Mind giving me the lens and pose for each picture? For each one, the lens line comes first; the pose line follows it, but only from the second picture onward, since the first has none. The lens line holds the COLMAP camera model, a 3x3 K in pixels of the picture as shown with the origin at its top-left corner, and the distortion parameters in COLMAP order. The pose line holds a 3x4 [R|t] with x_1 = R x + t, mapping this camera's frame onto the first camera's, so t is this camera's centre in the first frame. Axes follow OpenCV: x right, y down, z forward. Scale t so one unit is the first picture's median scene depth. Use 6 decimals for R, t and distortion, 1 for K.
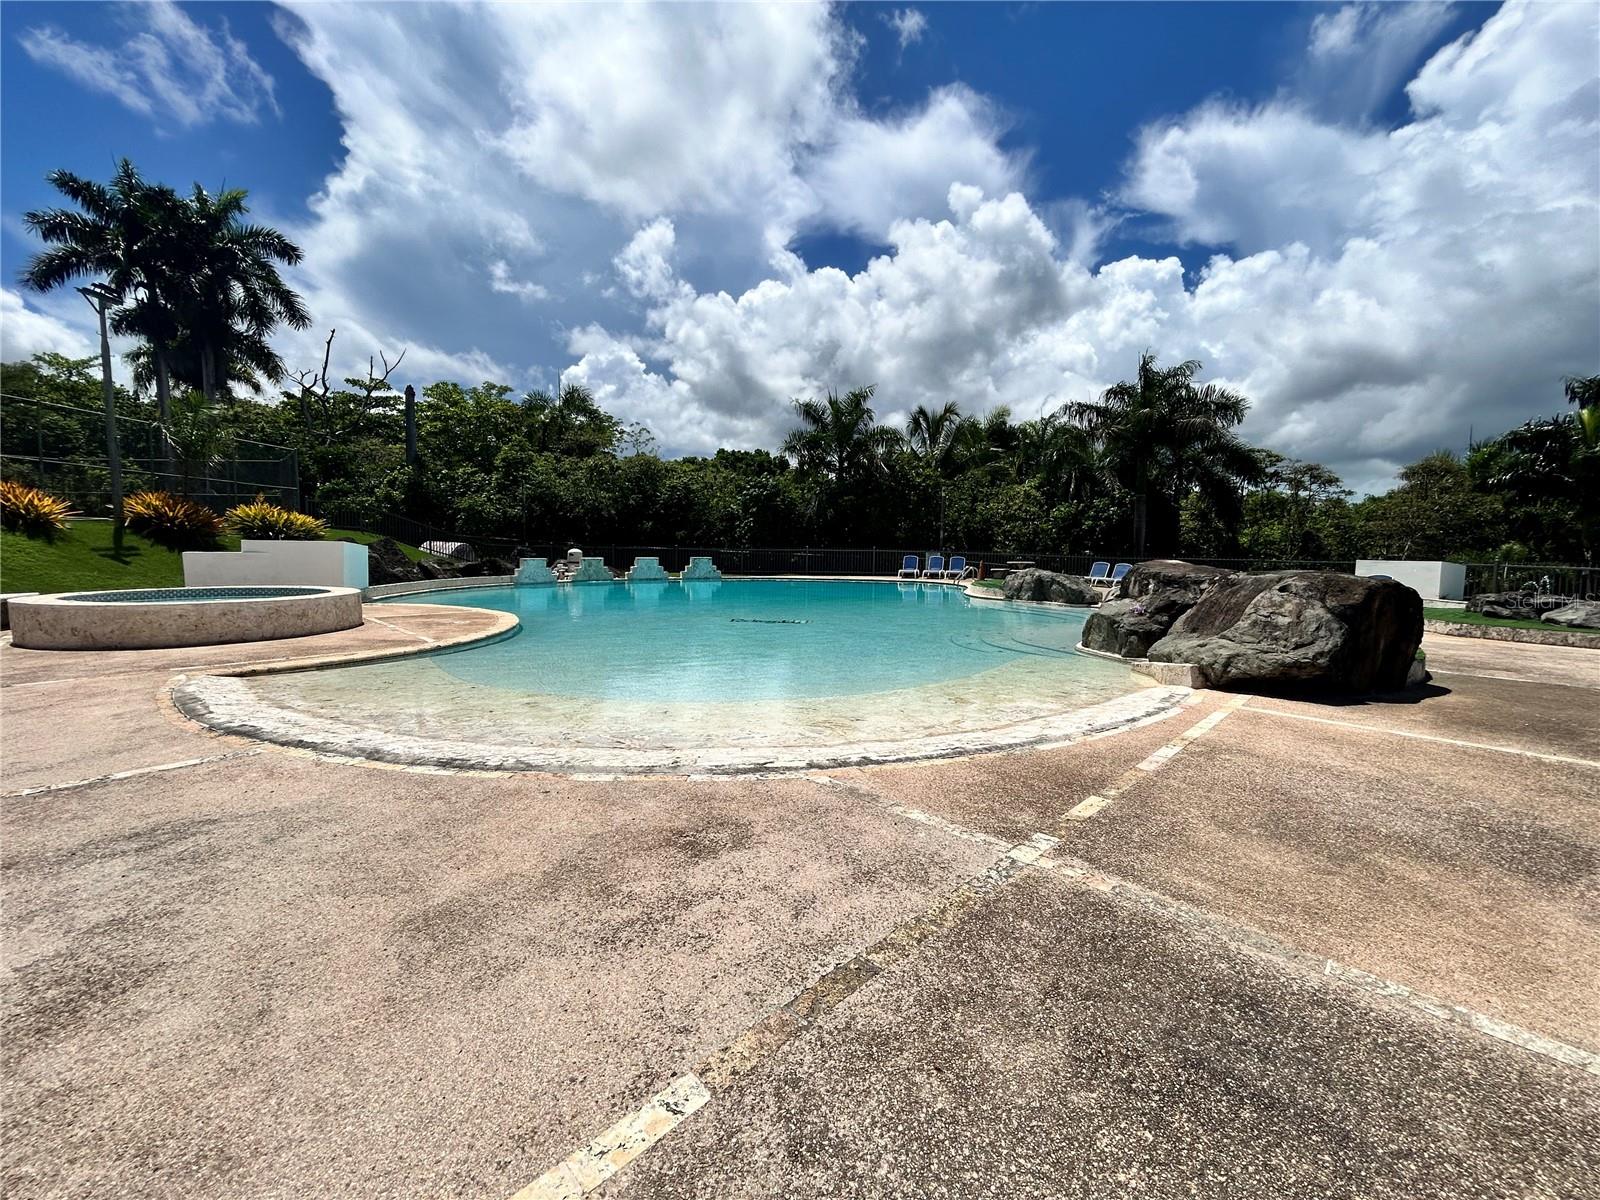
lens RADIAL K [[646.2, 0, 807.4], [0, 646.2, 599.9], [0, 0, 1]] dist [0.004298, 0.001111]
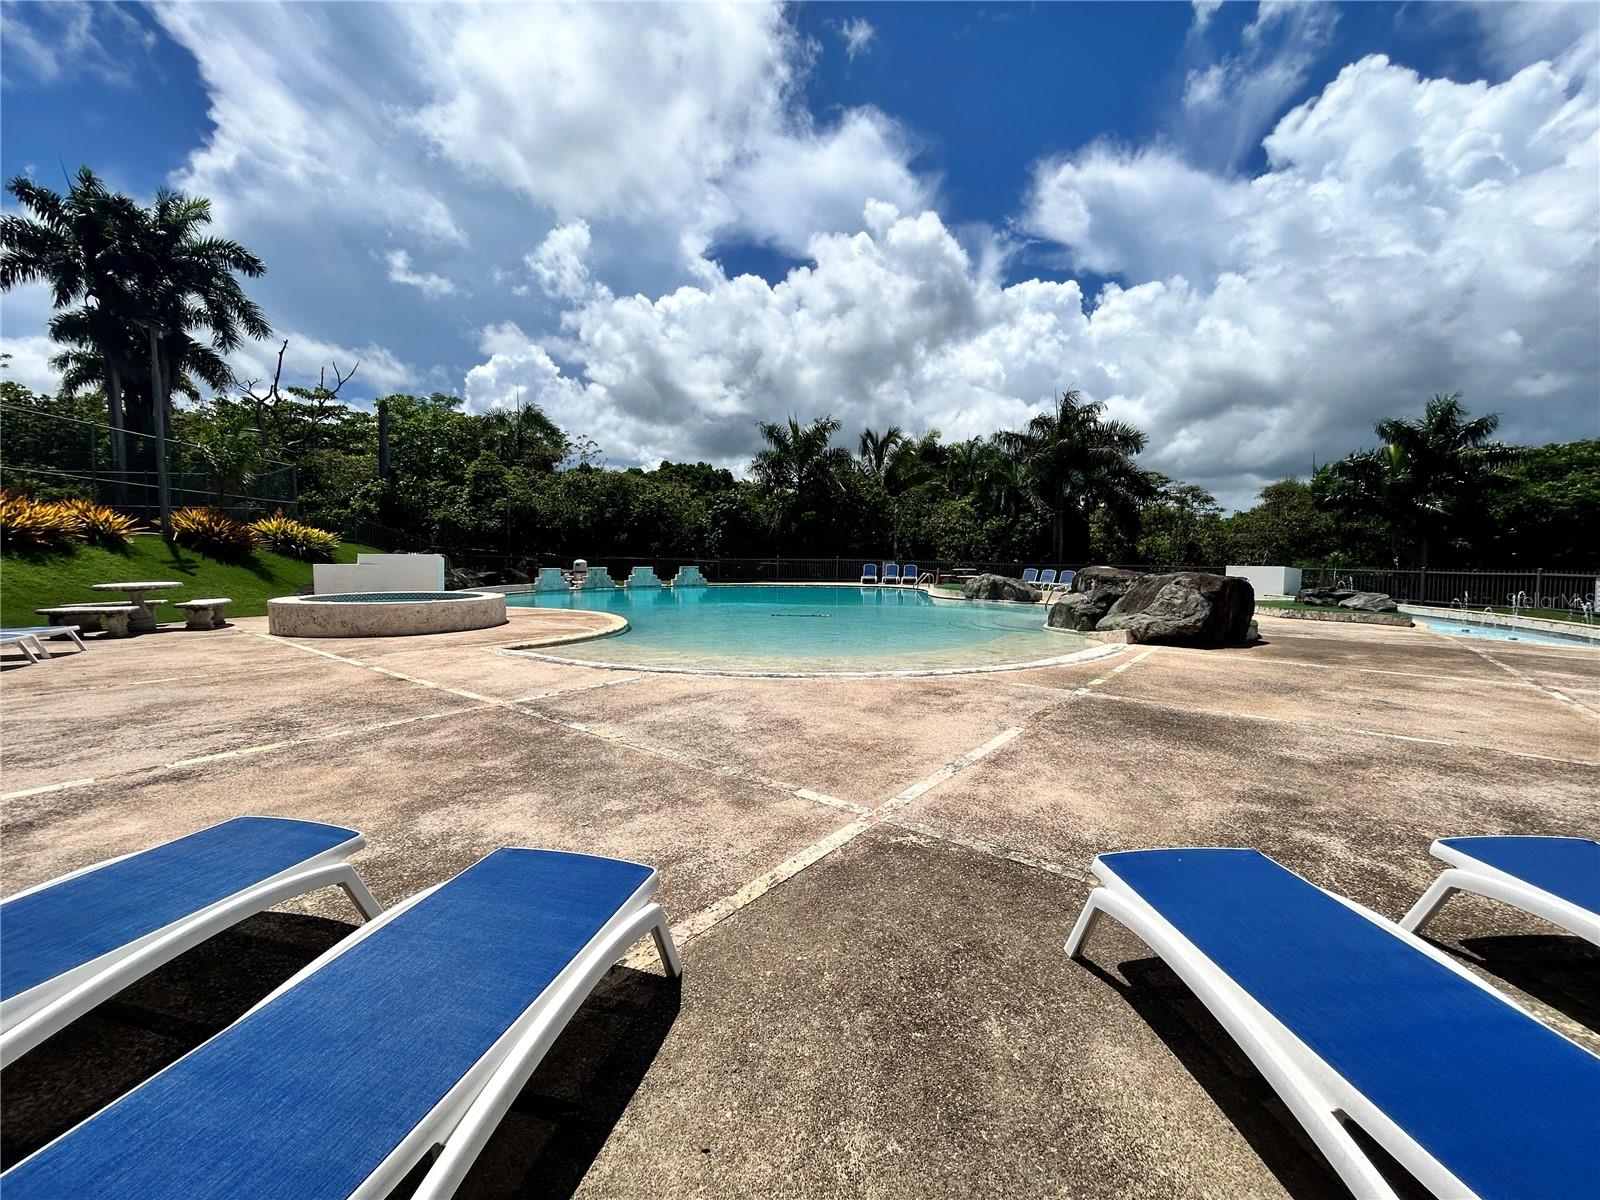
lens RADIAL K [[646.2, 0, 803.8], [0, 646.2, 601.5], [0, 0, 1]] dist [0.004298, 0.001111]
pose [[0.993132, -0.012045, 0.116377, -0.074326], [0.013249, 0.999866, -0.009584, 0.005990], [-0.116246, 0.011060, 0.993159, -0.097287]]
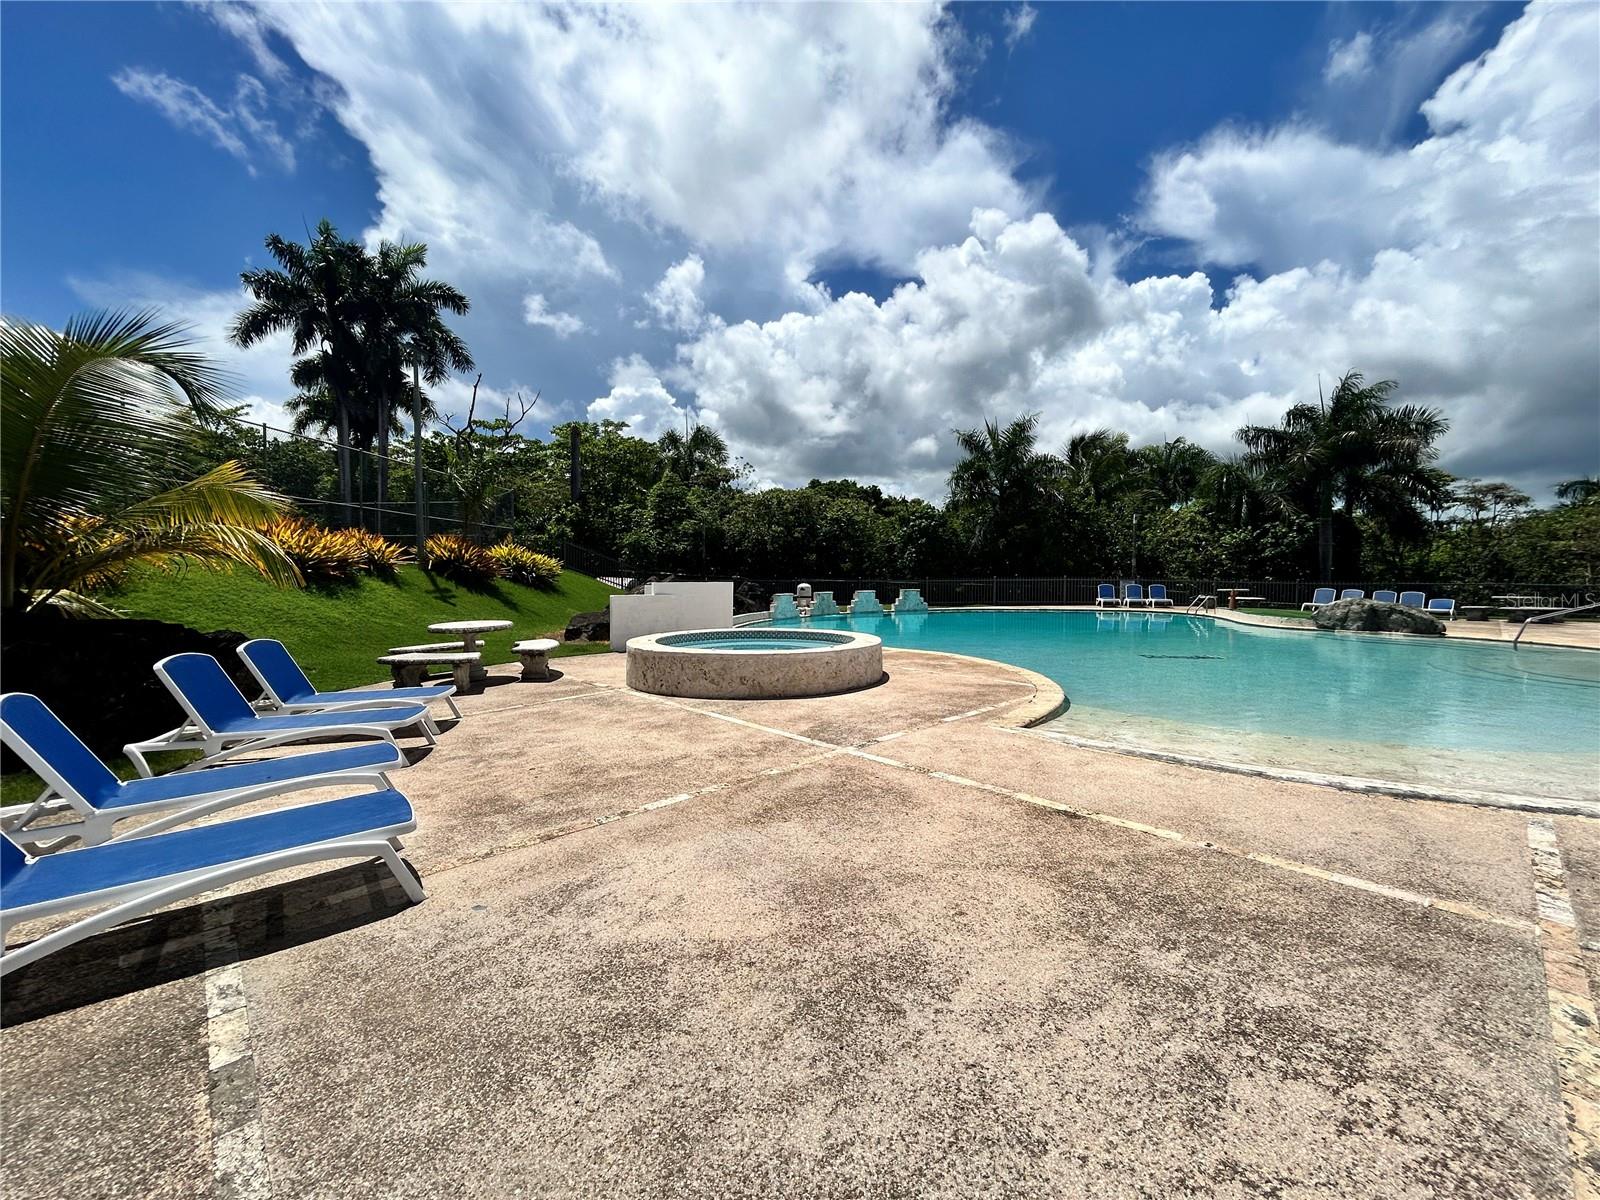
lens RADIAL K [[646.2, 0, 806.4], [0, 646.2, 601.2], [0, 0, 1]] dist [0.004298, 0.001111]
pose [[0.999306, -0.014008, -0.034506, -0.218590], [0.012649, 0.999147, -0.039307, -0.007651], [0.035027, 0.038844, 0.998631, -0.001547]]
